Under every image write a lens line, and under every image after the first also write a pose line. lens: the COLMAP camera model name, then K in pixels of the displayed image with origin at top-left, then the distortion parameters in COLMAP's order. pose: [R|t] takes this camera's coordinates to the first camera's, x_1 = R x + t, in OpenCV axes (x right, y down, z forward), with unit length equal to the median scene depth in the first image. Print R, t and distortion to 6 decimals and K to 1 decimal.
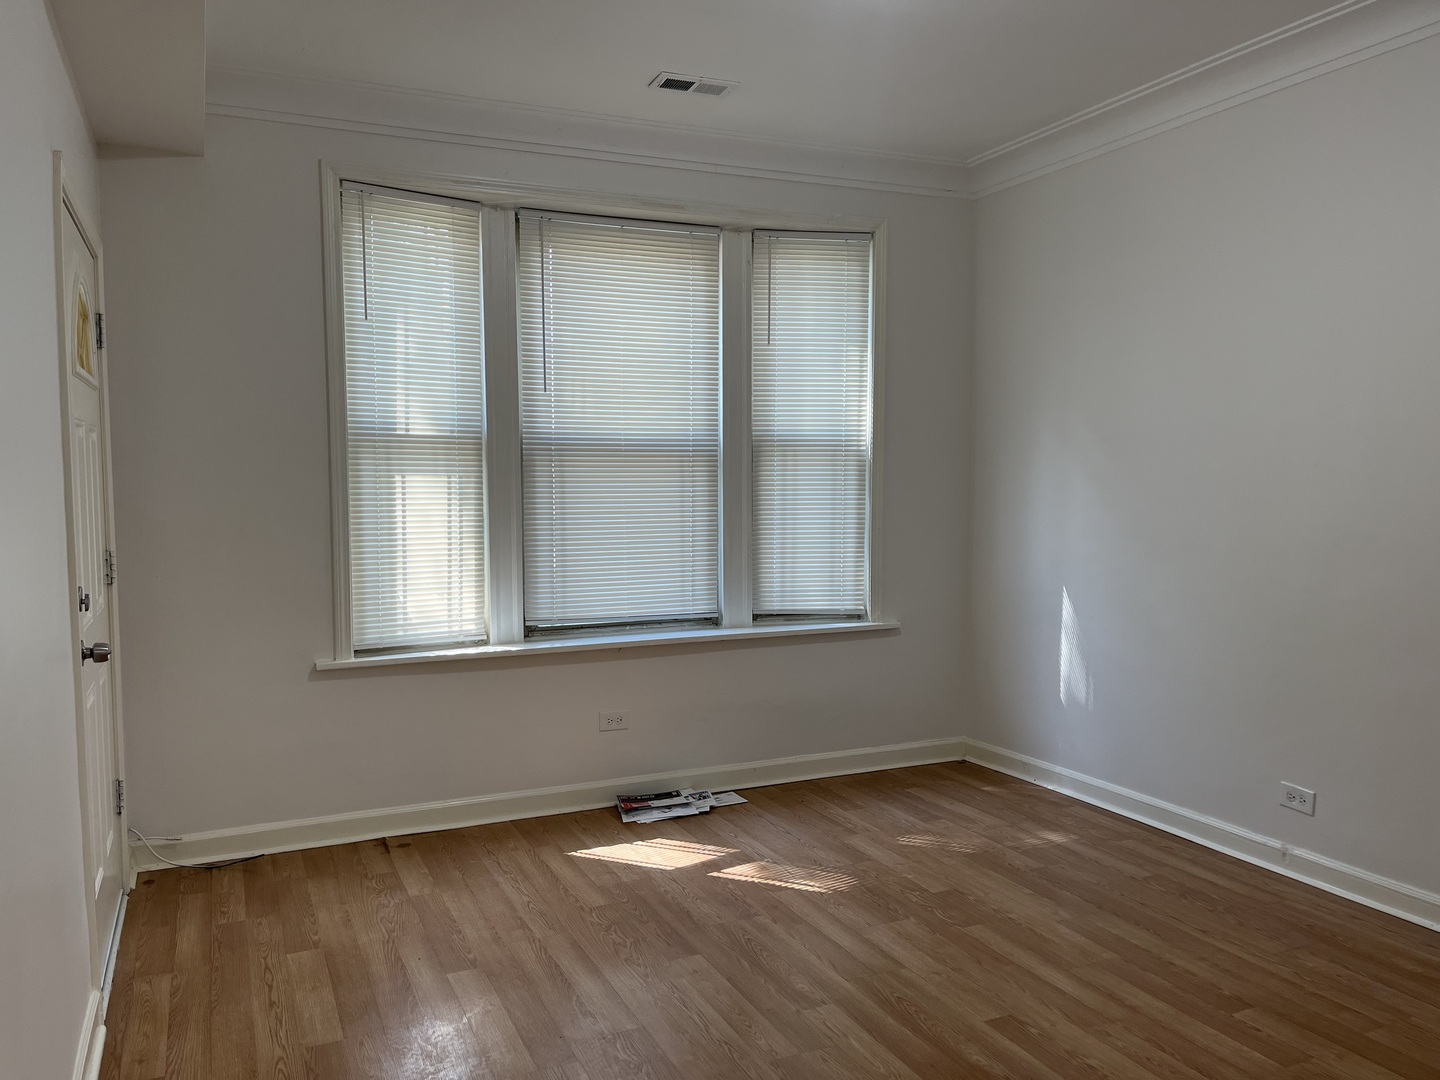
lens RADIAL K [[1082.6, 0, 716.9], [0, 1082.6, 545.2], [0, 0, 1]] dist [0.037492, -0.008215]
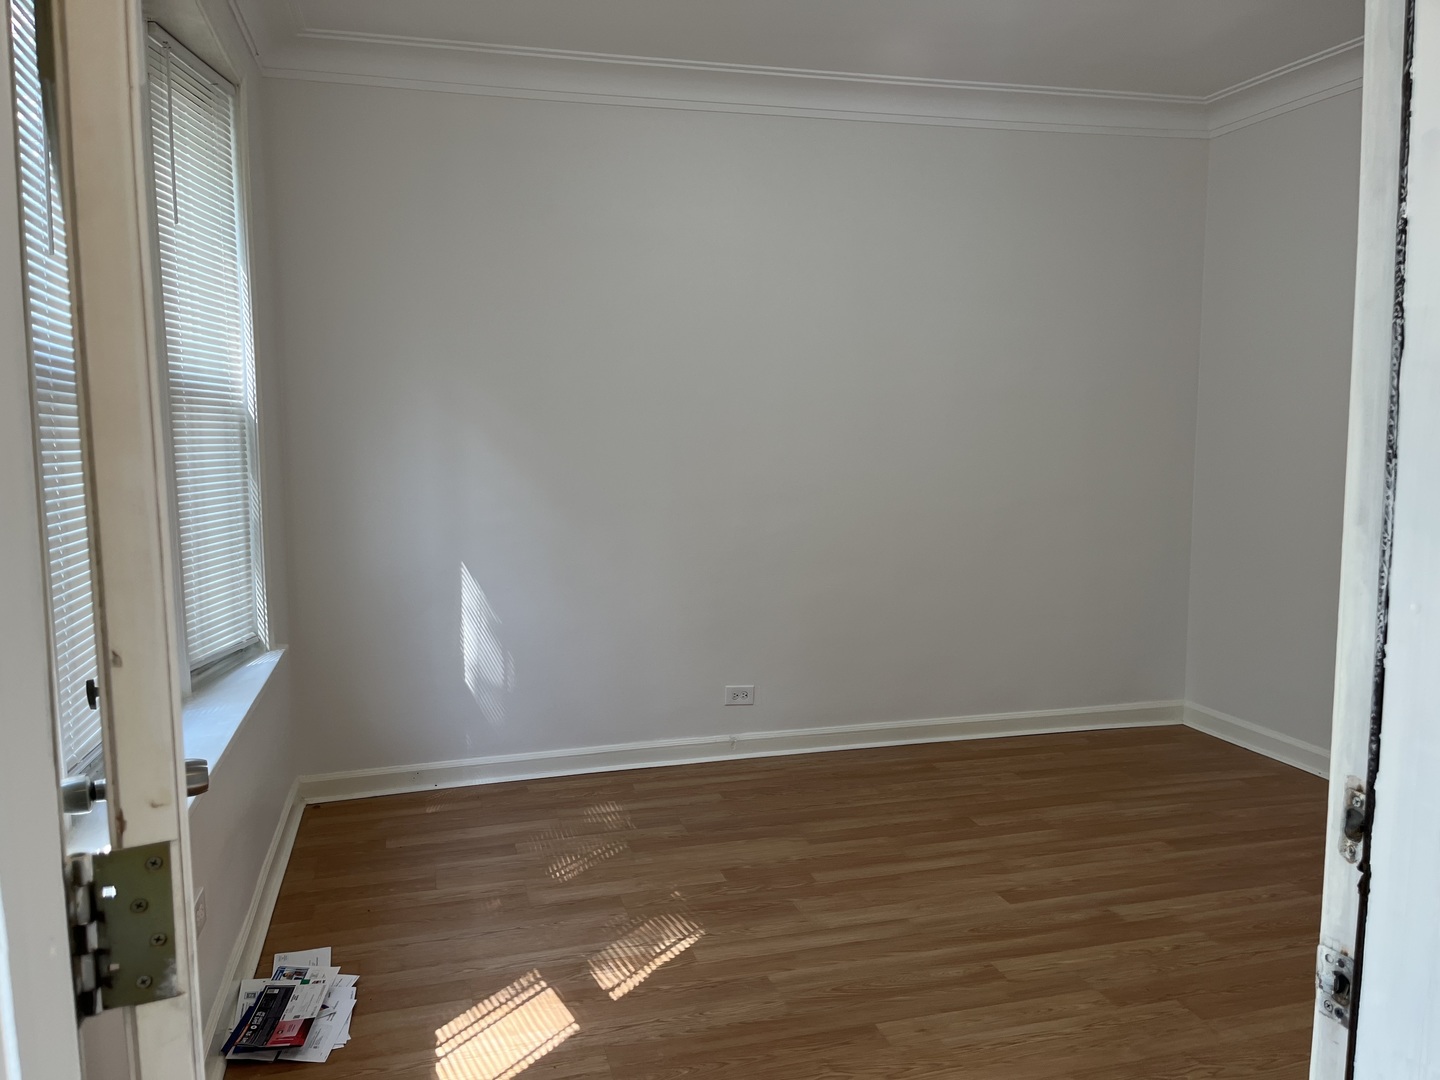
lens RADIAL K [[1082.6, 0, 716.9], [0, 1082.6, 535.6], [0, 0, 1]] dist [0.037492, -0.008215]
pose [[0.171305, -0.093441, 0.980777, -0.652040], [0.071947, 0.994021, 0.082136, -0.052647], [-0.982588, 0.056494, 0.177003, 0.769090]]
